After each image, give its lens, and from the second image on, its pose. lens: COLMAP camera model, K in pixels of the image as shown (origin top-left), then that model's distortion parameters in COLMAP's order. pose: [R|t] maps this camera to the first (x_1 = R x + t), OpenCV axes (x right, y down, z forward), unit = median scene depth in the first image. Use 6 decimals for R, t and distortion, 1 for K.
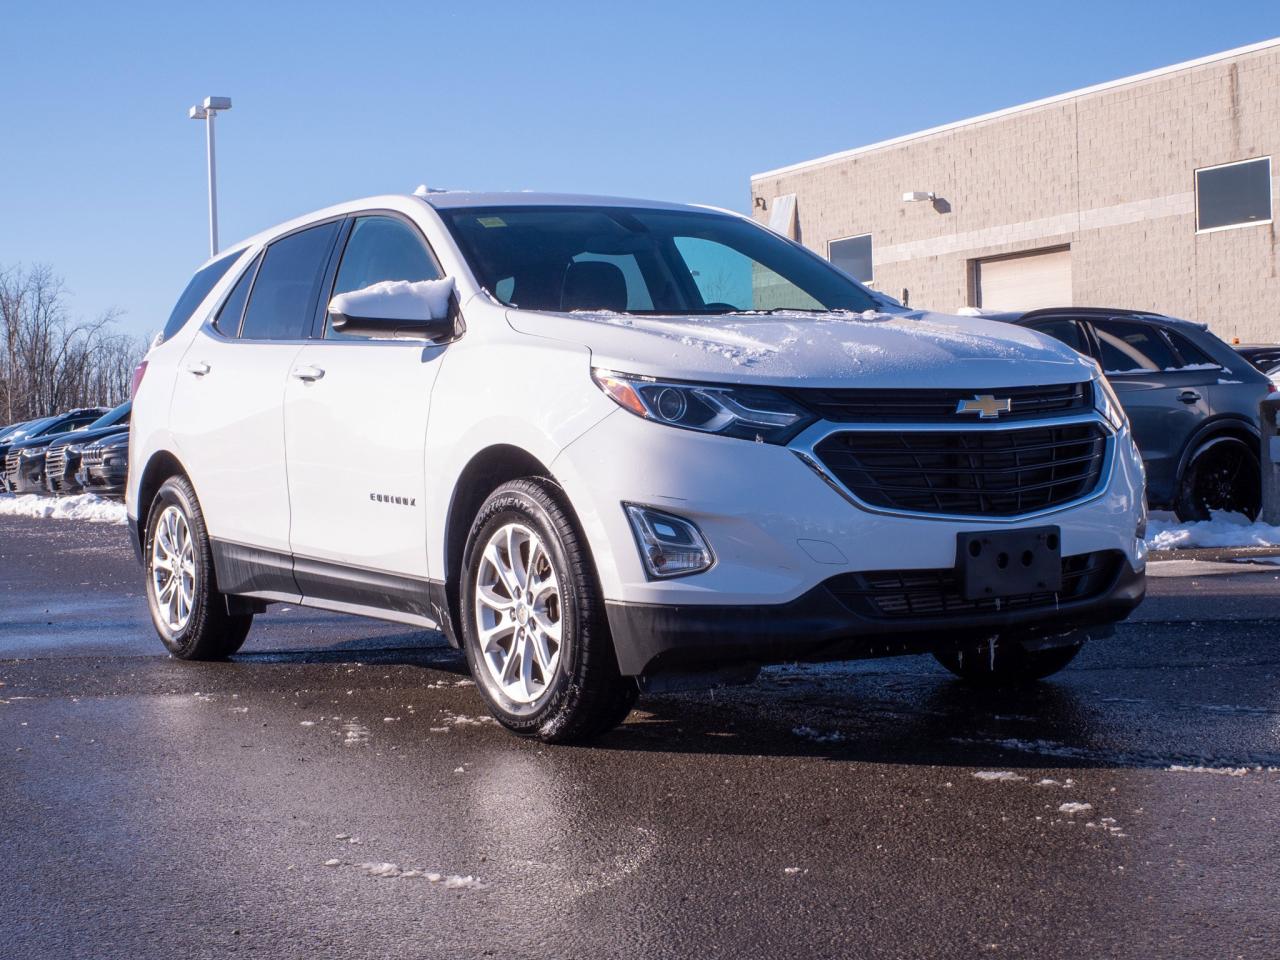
lens RADIAL K [[2139.2, 0, 647.2], [0, 2139.2, 475.8], [0, 0, 1]] dist [-0.197159, 0.000000]
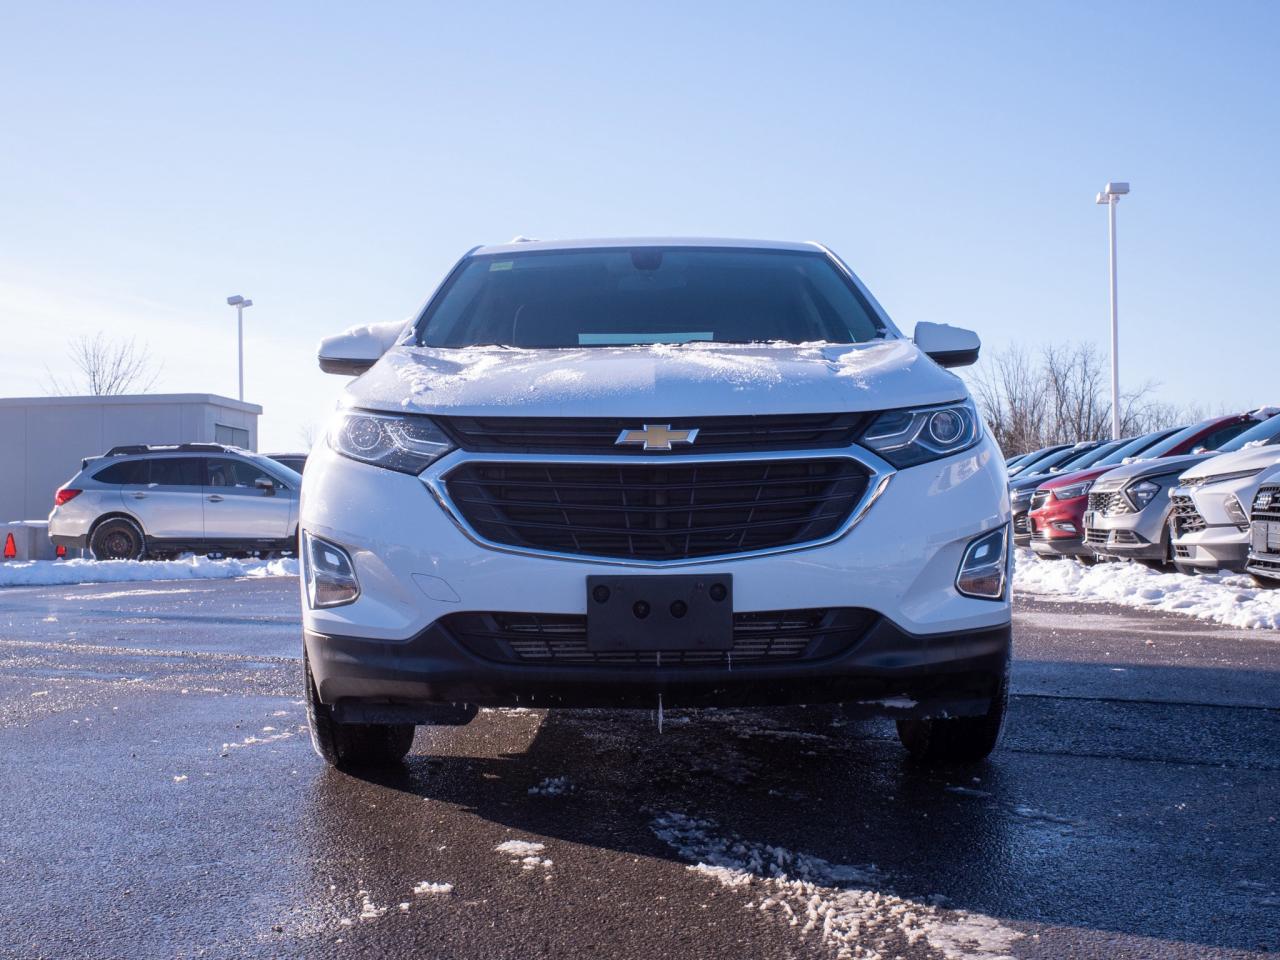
lens RADIAL K [[1836.9, 0, 634.9], [0, 1836.9, 480.8], [0, 0, 1]] dist [-0.028026, 0.000000]
pose [[0.831222, 0.016505, -0.555695, 0.583252], [-0.031544, 0.999349, -0.017502, -0.000462], [0.555044, 0.032077, 0.831202, 0.355789]]
